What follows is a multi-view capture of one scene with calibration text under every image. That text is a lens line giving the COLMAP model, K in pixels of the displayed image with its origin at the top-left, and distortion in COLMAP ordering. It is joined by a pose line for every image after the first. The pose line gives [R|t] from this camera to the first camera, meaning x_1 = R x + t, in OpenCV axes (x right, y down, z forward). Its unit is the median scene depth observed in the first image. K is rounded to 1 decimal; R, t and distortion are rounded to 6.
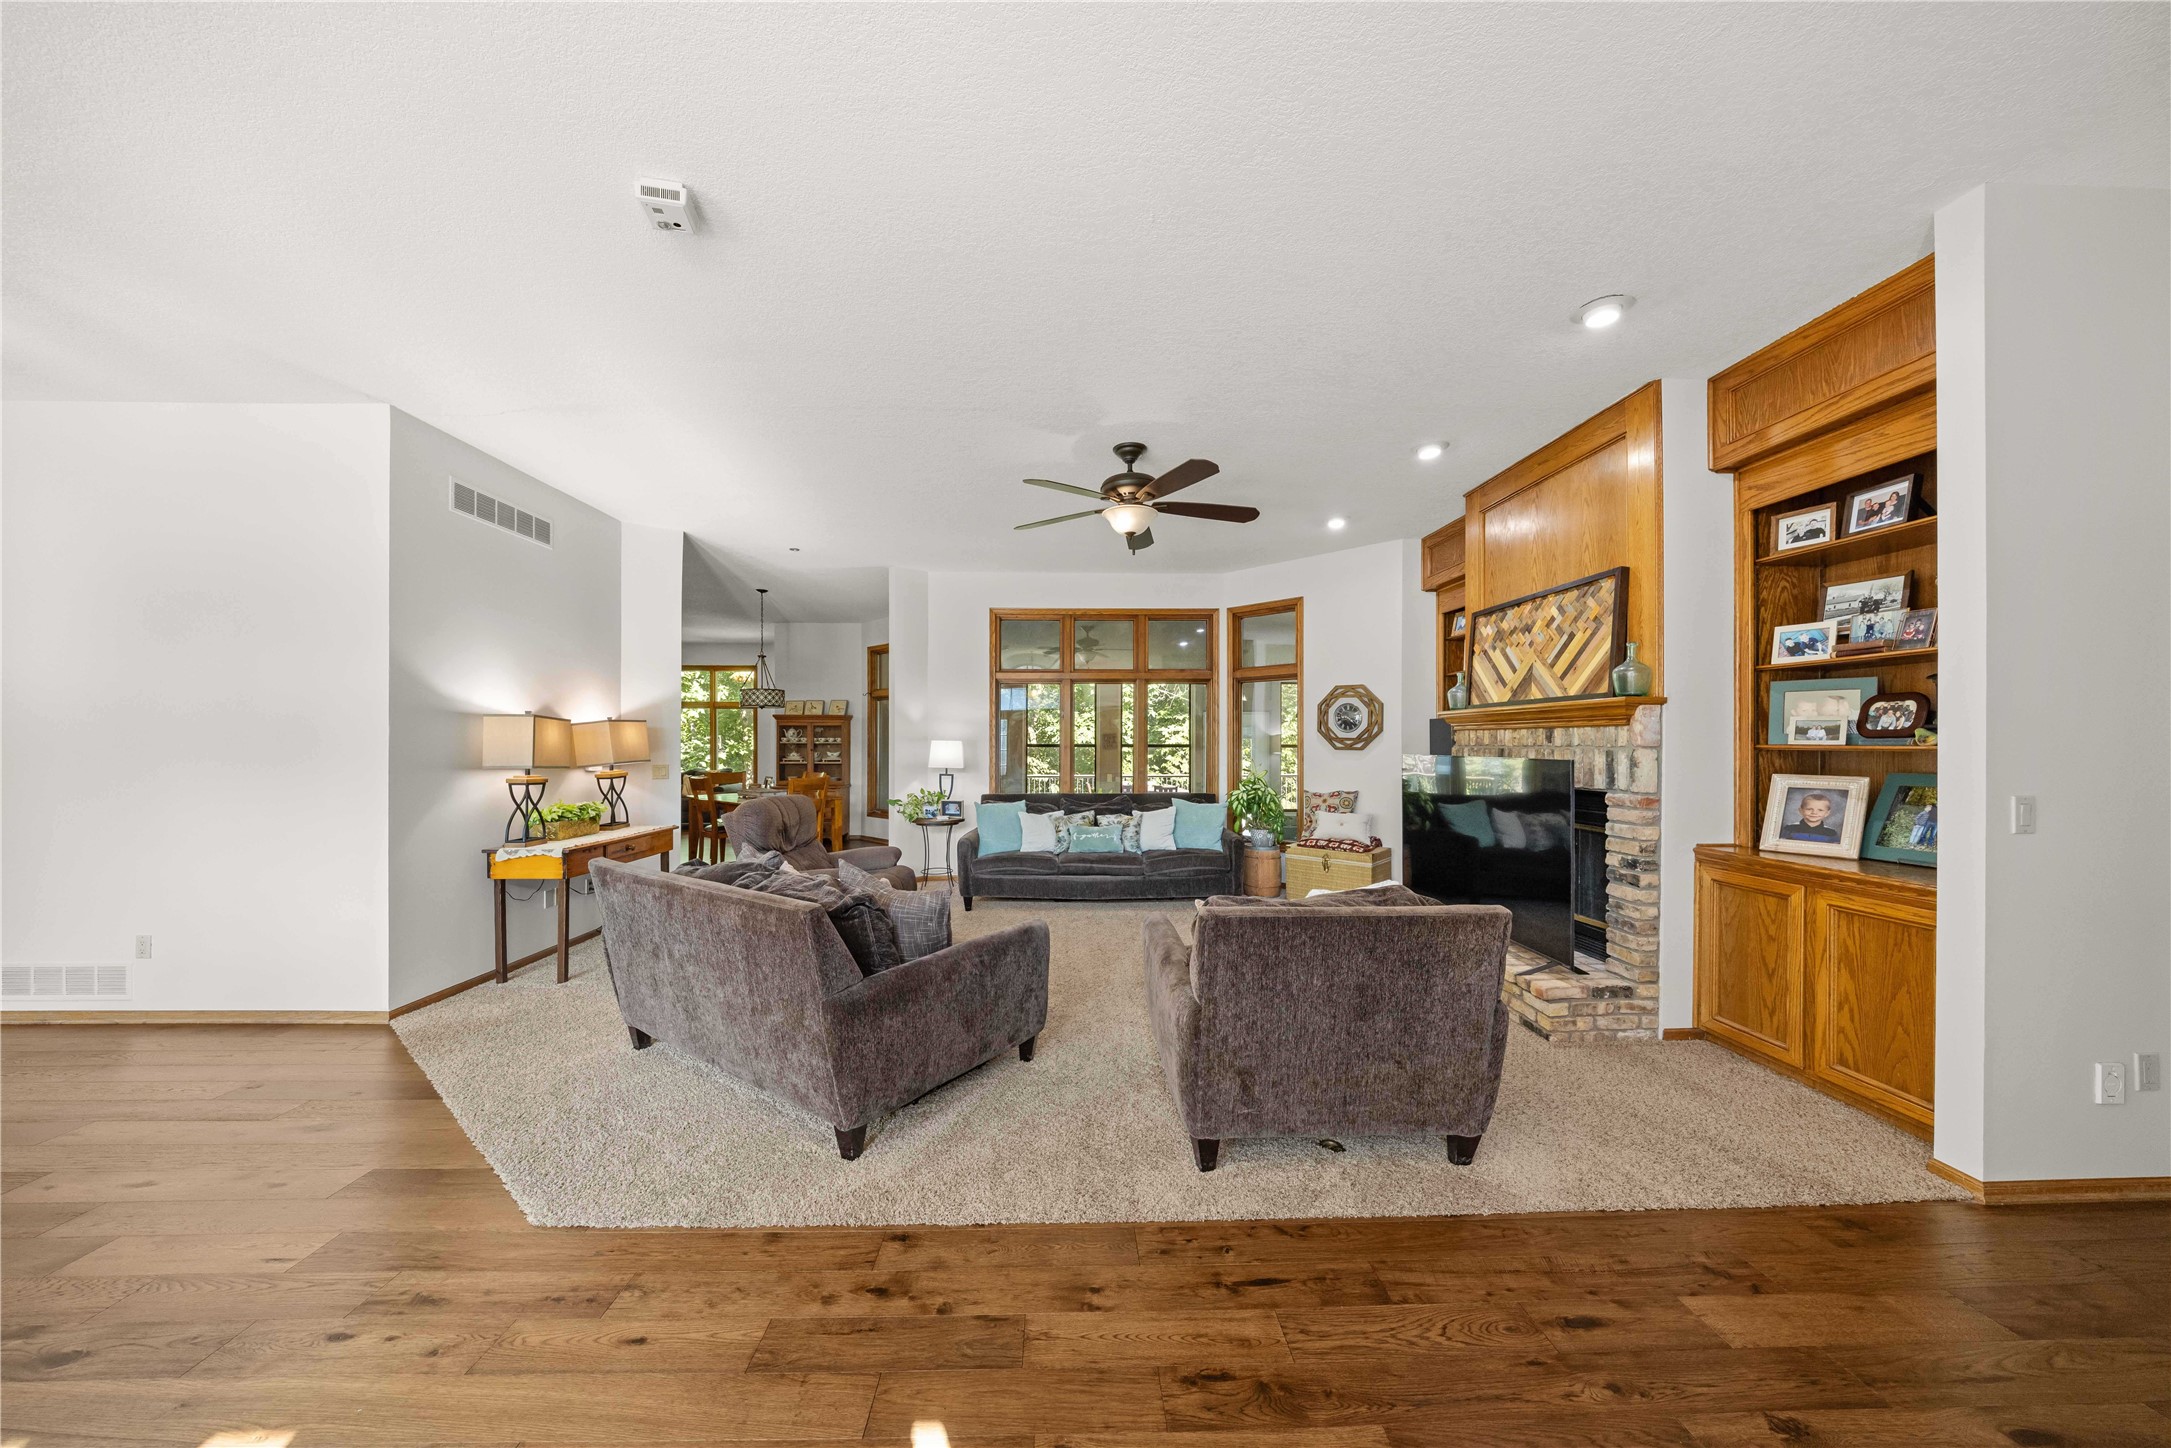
lens RADIAL K [[735.2, 0, 1085.5], [0, 735.2, 724.0], [0, 0, 1]] dist [-0.006606, -0.000004]
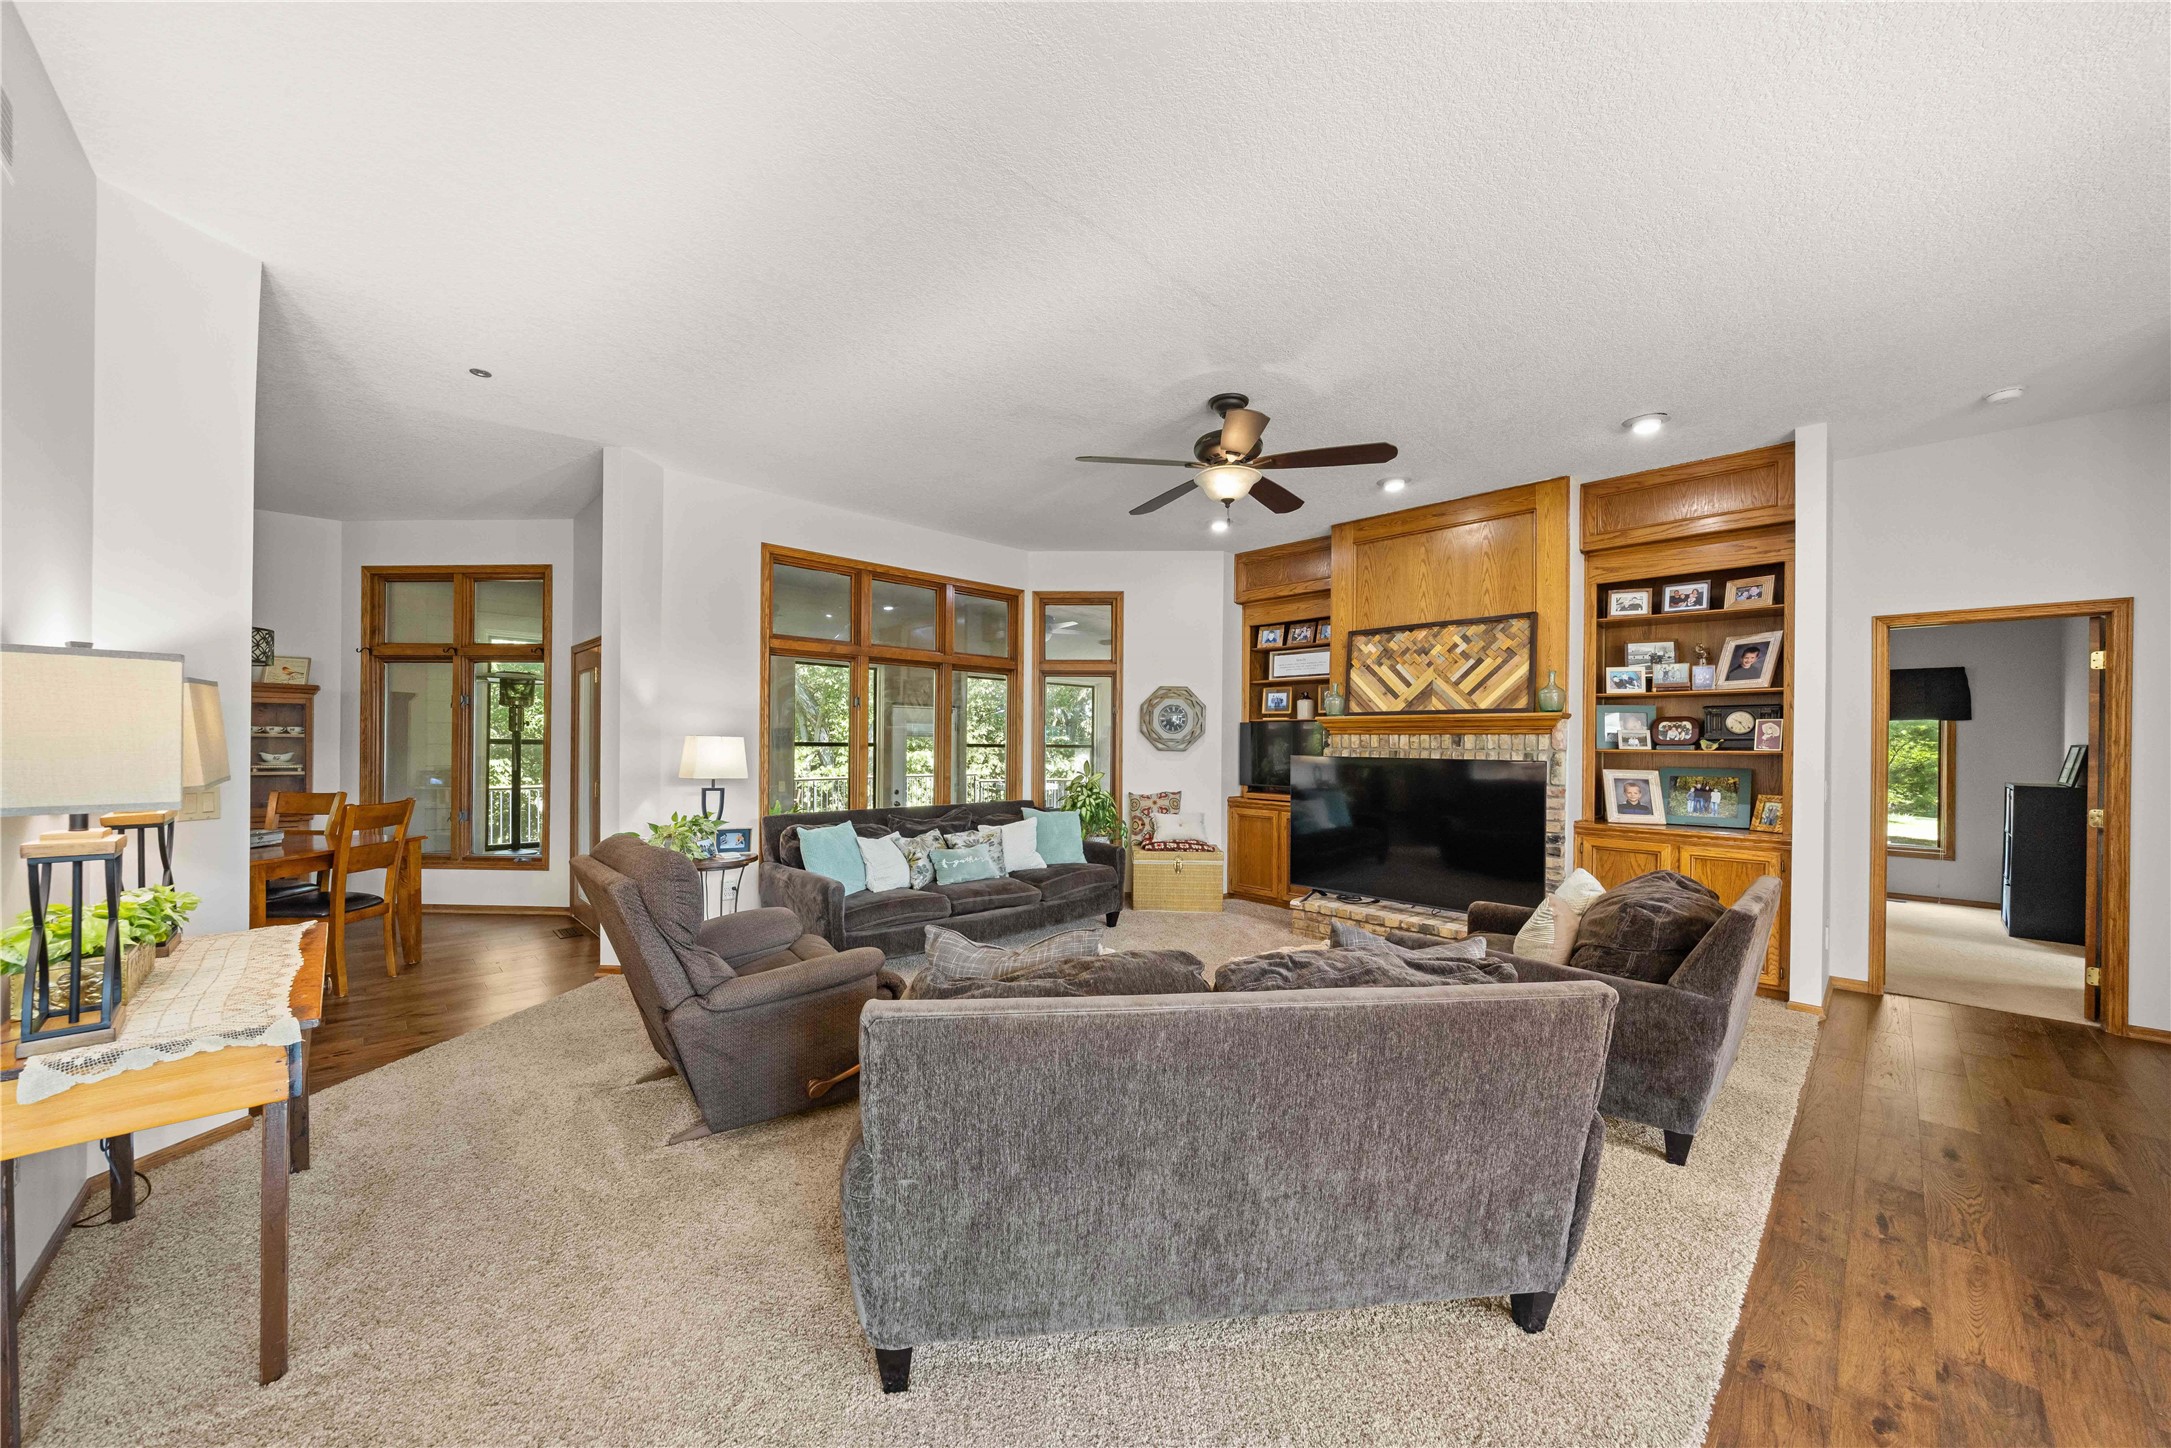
lens RADIAL K [[782.3, 0, 1095.4], [0, 782.3, 736.1], [0, 0, 1]] dist [-0.001174, -0.000160]
pose [[0.736952, 0.013120, 0.675818, -0.692412], [-0.026545, 0.999602, 0.009541, 0.011789], [-0.675424, -0.024970, 0.737007, 0.442194]]
